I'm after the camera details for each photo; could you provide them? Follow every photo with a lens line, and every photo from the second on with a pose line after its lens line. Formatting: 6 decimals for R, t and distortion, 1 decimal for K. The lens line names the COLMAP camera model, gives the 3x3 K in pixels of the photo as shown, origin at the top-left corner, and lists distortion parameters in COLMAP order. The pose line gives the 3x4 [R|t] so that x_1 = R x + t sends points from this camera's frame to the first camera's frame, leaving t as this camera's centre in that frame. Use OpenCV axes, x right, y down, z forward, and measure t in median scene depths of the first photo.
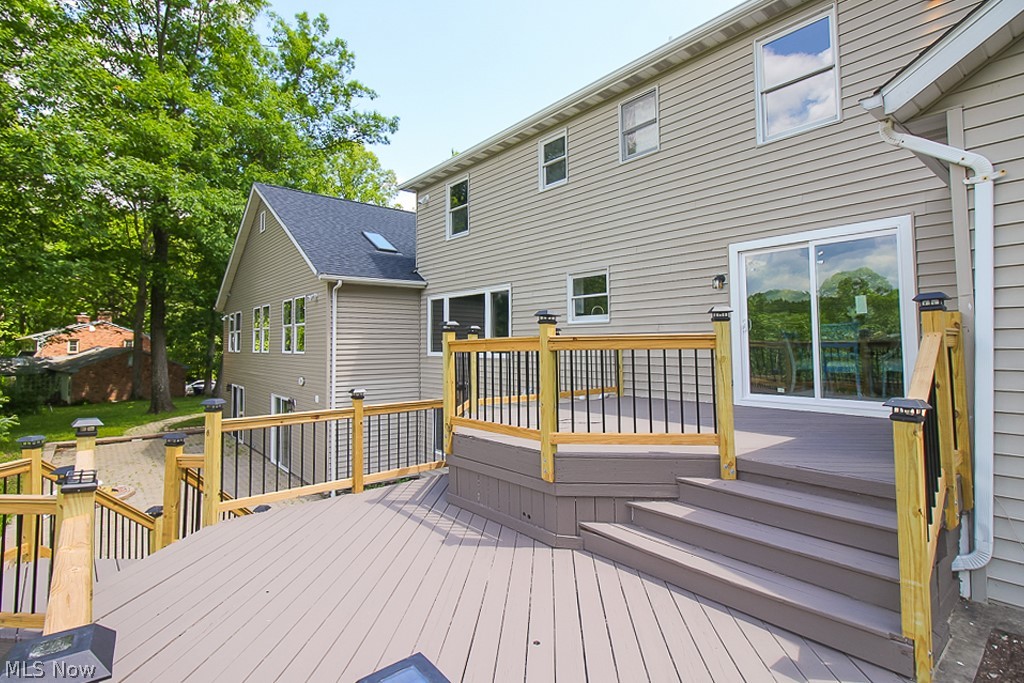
lens RADIAL K [[503.7, 0, 506.9], [0, 503.7, 321.2], [0, 0, 1]] dist [0.000826, -0.000465]
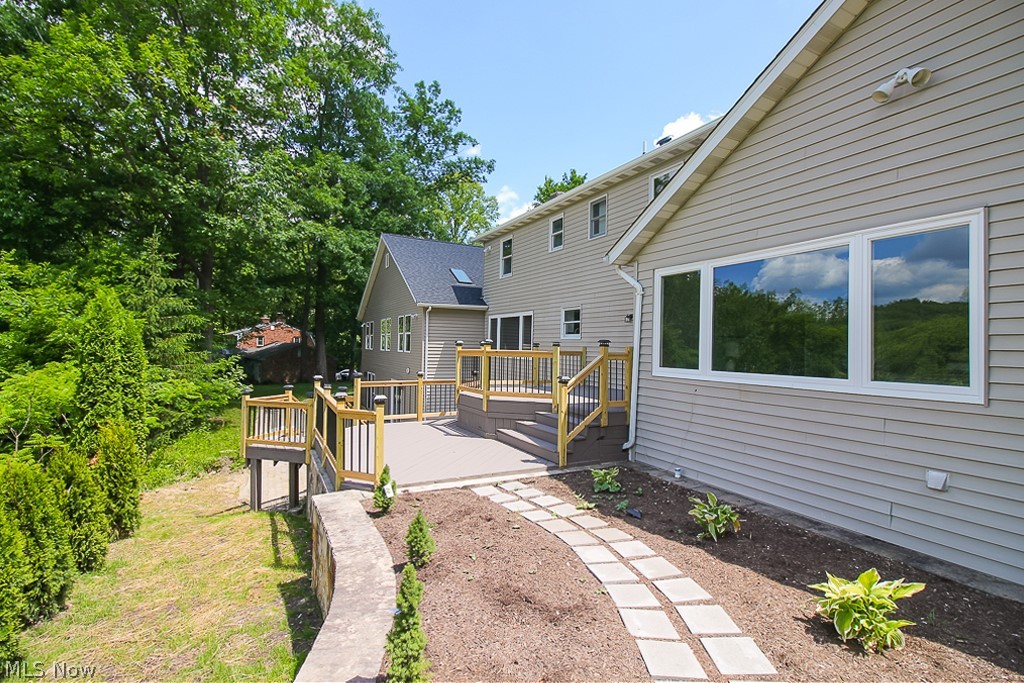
lens RADIAL K [[481.3, 0, 512.0], [0, 481.3, 341.5], [0, 0, 1]] dist [-0.000716, 0.000018]
pose [[0.977396, 0.023775, -0.210075, 0.111321], [-0.015909, 0.999110, 0.039054, -0.016763], [0.210817, -0.034829, 0.976905, -0.194317]]
